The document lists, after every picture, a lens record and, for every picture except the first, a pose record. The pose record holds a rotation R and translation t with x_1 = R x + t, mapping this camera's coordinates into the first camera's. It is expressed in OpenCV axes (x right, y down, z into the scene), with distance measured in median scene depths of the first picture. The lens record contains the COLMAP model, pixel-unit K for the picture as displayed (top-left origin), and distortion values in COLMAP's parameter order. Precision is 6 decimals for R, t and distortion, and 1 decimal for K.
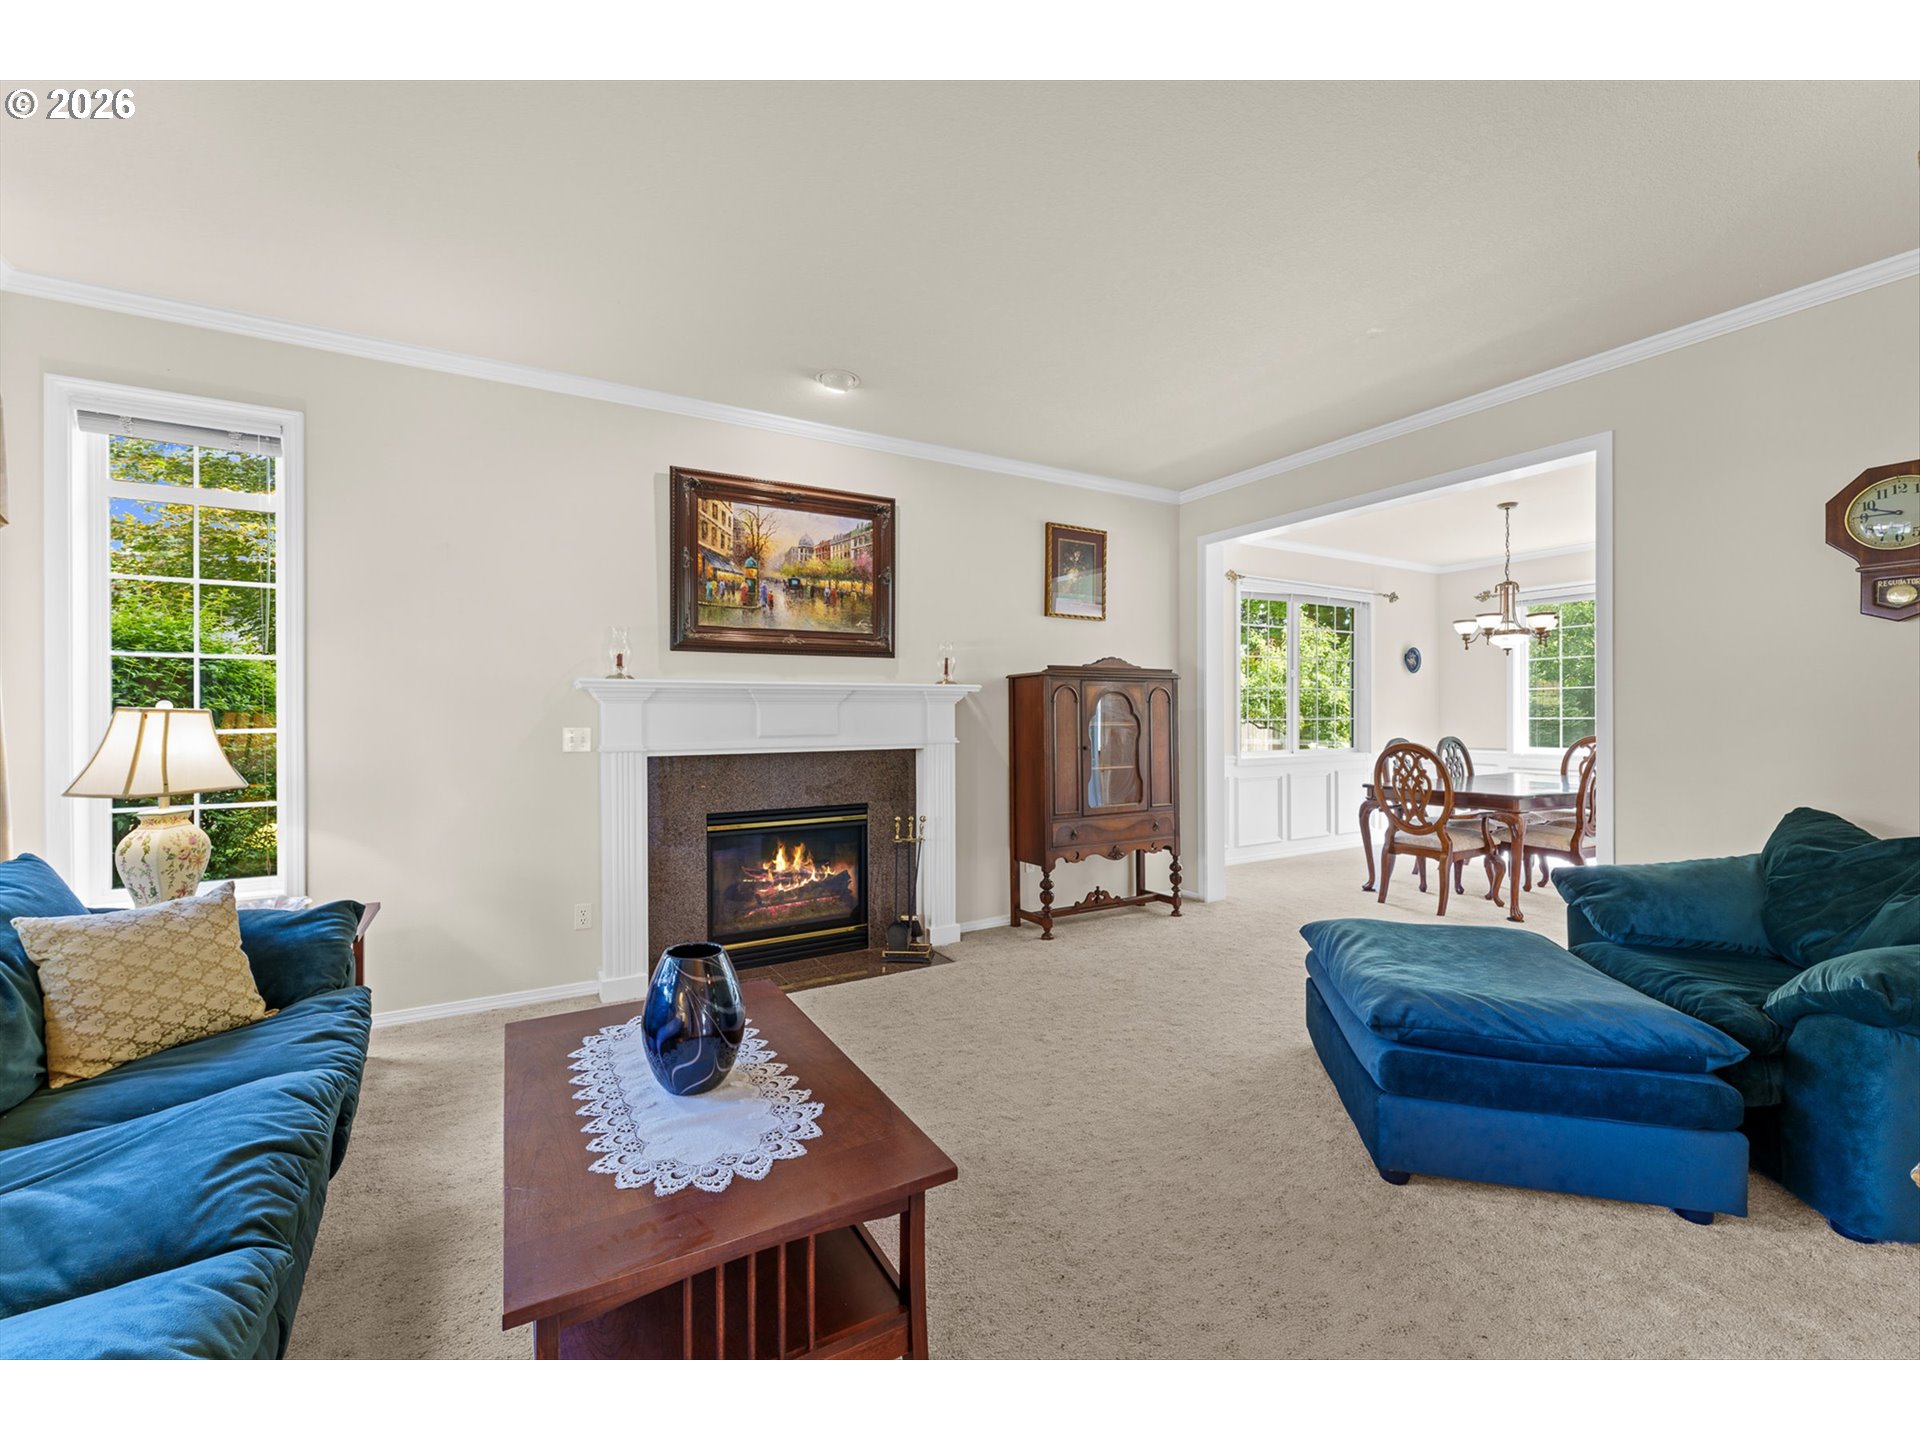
lens RADIAL K [[779.0, 0, 955.9], [0, 779.0, 712.3], [0, 0, 1]] dist [-0.000094, 0.000039]
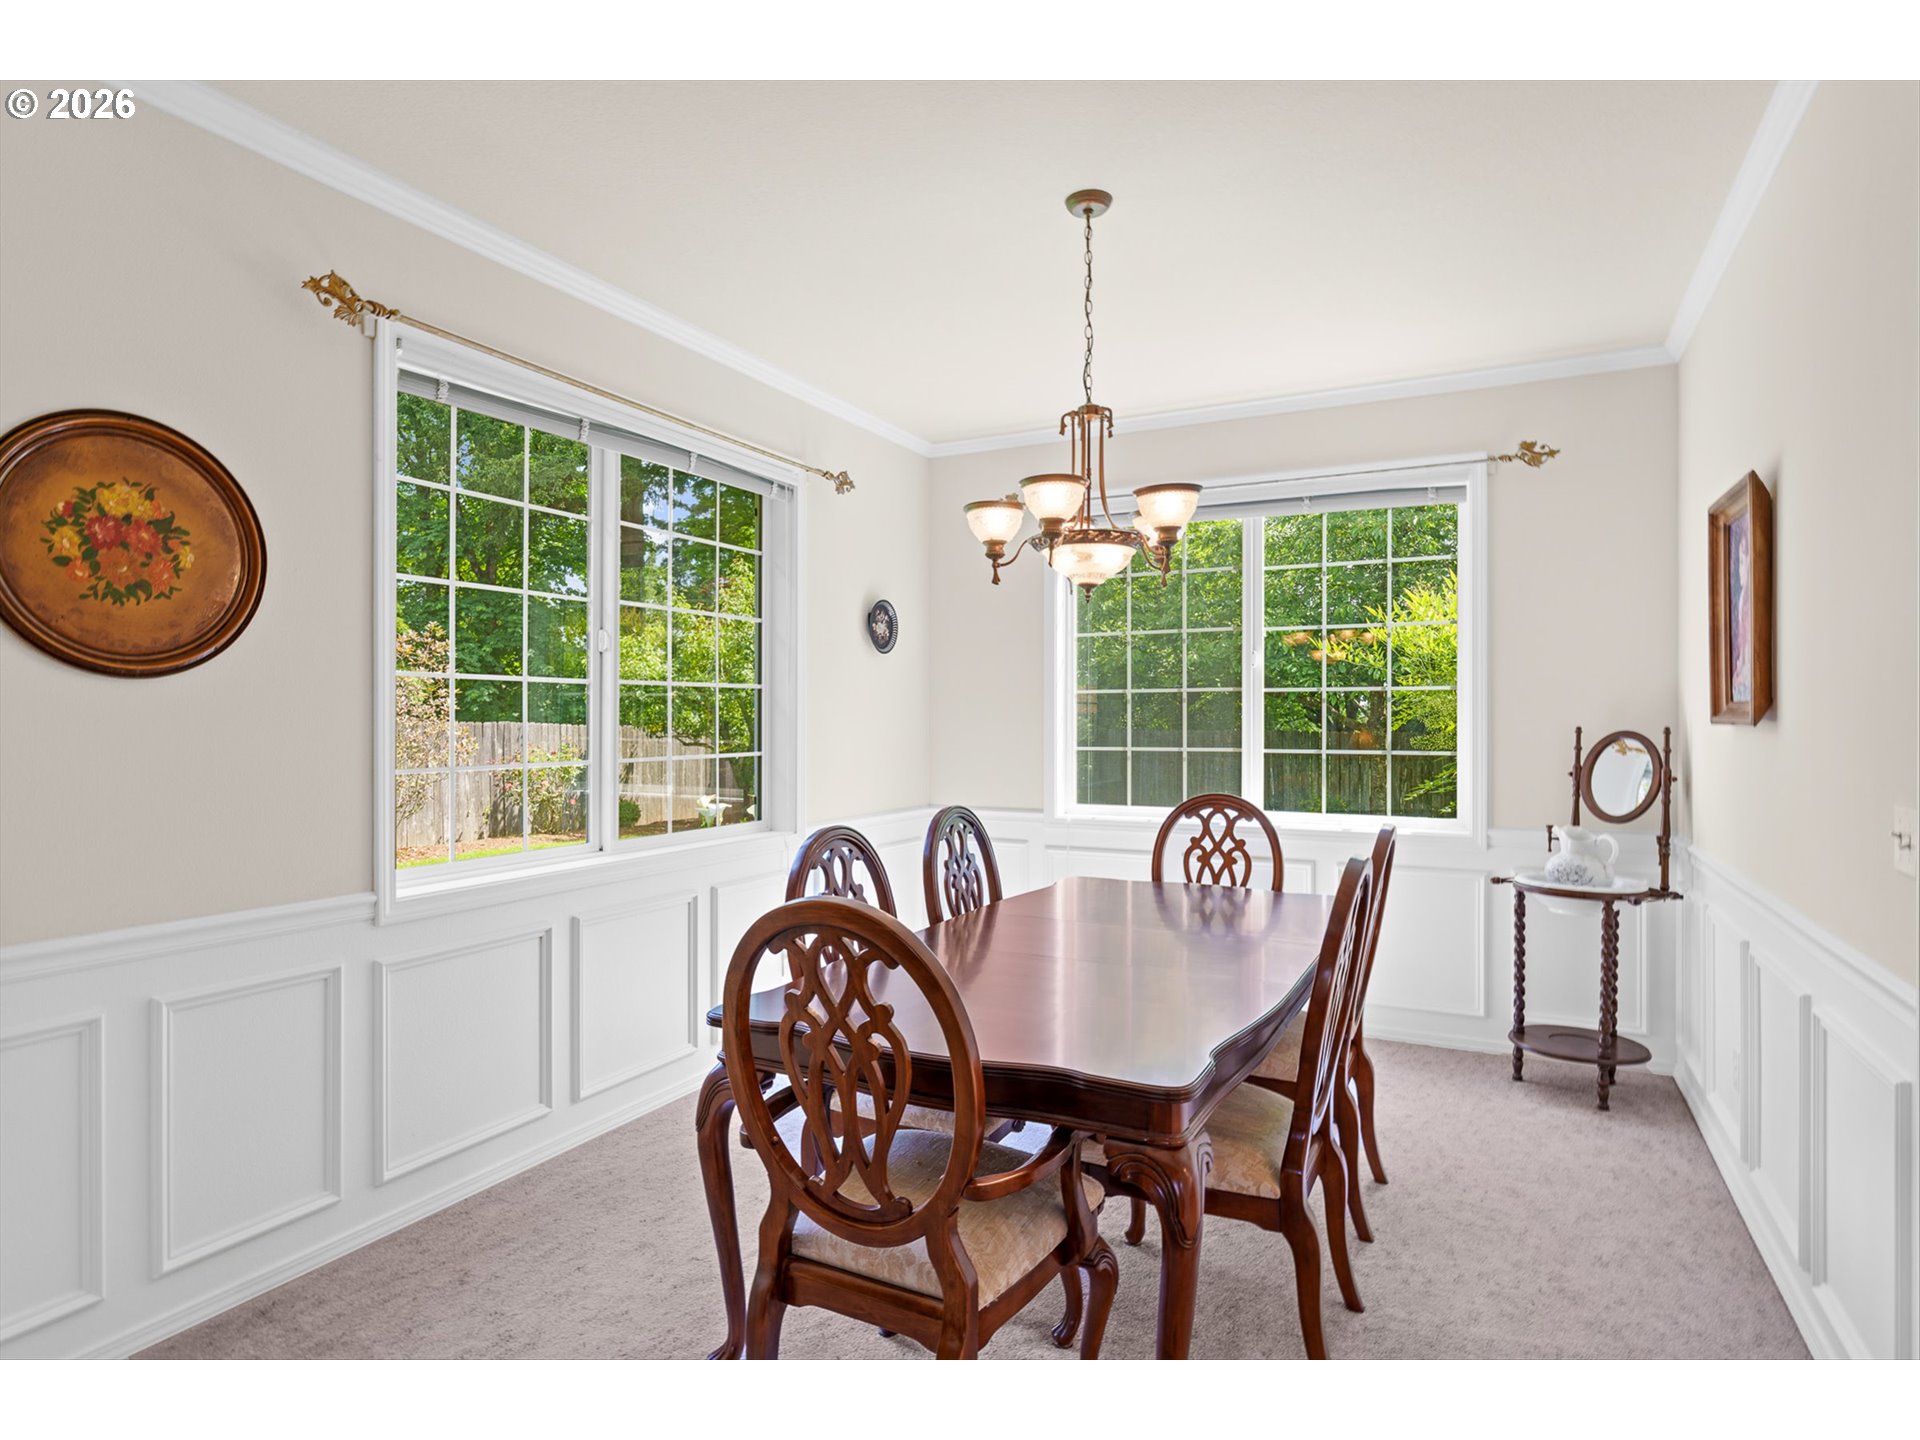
lens RADIAL K [[1108.6, 0, 960.0], [0, 1108.6, 720.0], [0, 0, 1]] dist [0.002199, 0.000499]
pose [[0.833762, 0.002915, 0.552116, 0.350126], [-0.003360, 0.999994, -0.000206, -0.015168], [-0.552113, -0.001684, 0.833767, 0.569206]]
